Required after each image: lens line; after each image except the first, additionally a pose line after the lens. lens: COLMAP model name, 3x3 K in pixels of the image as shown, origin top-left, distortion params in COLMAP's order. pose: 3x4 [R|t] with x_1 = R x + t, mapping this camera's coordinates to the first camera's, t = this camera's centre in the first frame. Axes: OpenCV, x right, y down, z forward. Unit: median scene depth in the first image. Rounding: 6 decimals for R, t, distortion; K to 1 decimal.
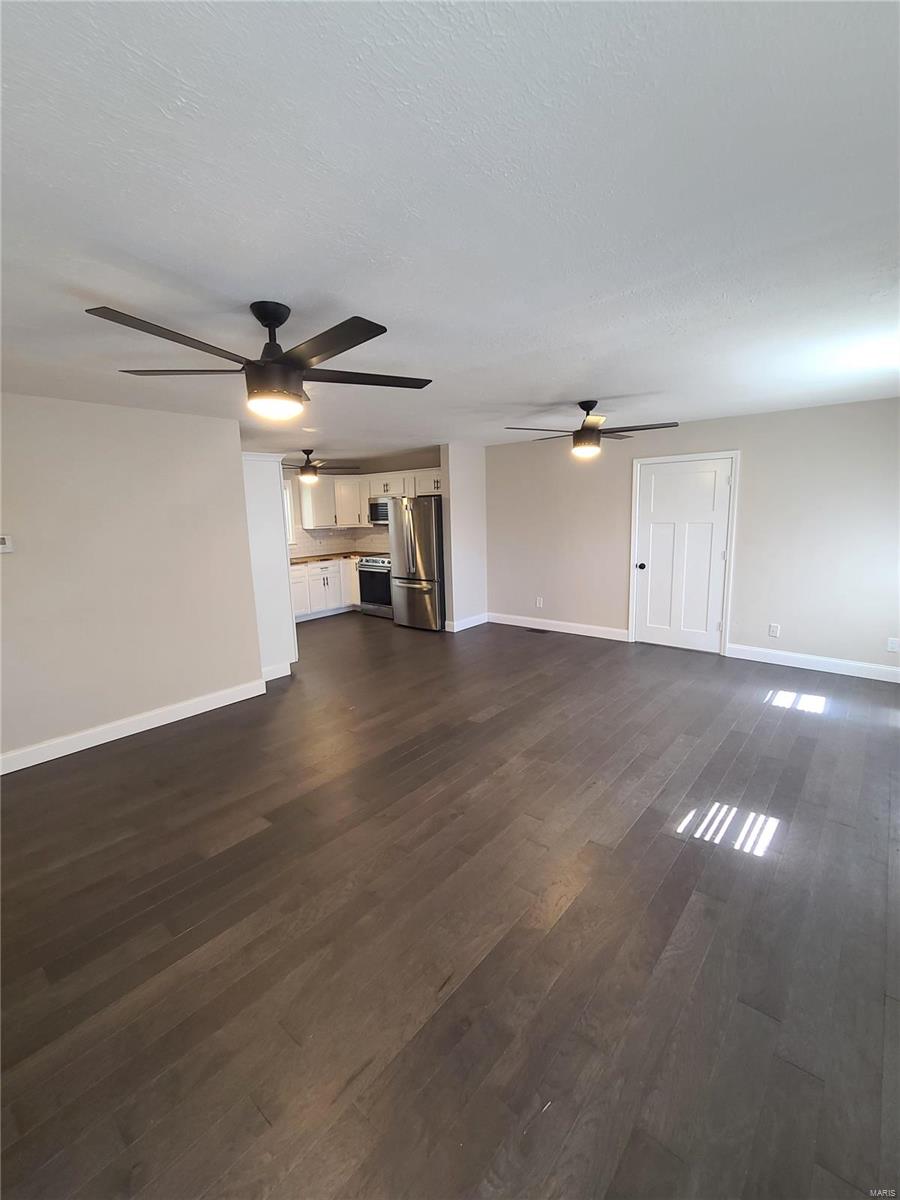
lens RADIAL K [[516.4, 0, 450.0], [0, 516.4, 600.0], [0, 0, 1]] dist [0.001208, -0.002815]
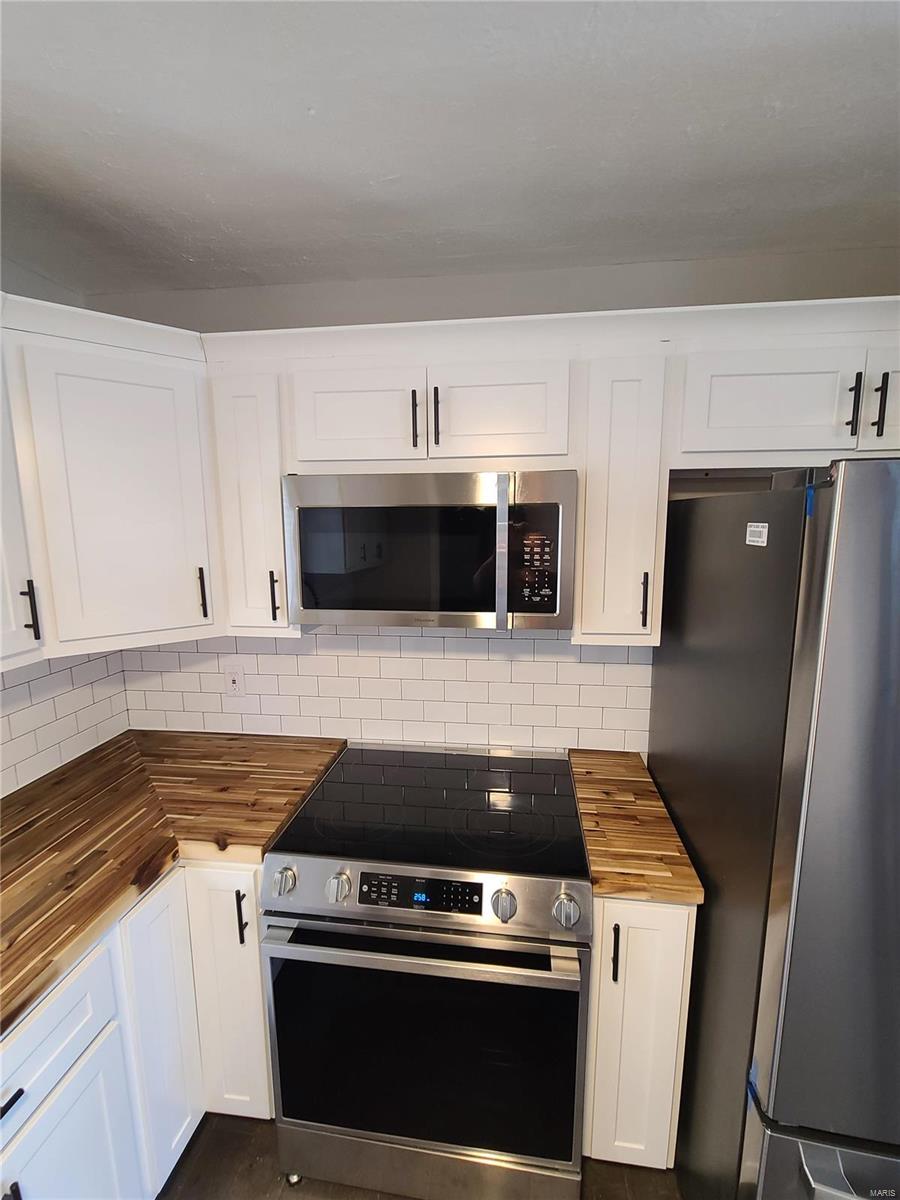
lens RADIAL K [[516.4, 0, 450.0], [0, 516.4, 600.0], [0, 0, 1]] dist [0.001208, -0.002815]
pose [[0.839621, -0.065222, 0.539243, -0.204850], [0.085090, 0.996301, -0.011983, -0.149976], [-0.536467, 0.055945, 0.842065, 0.831077]]
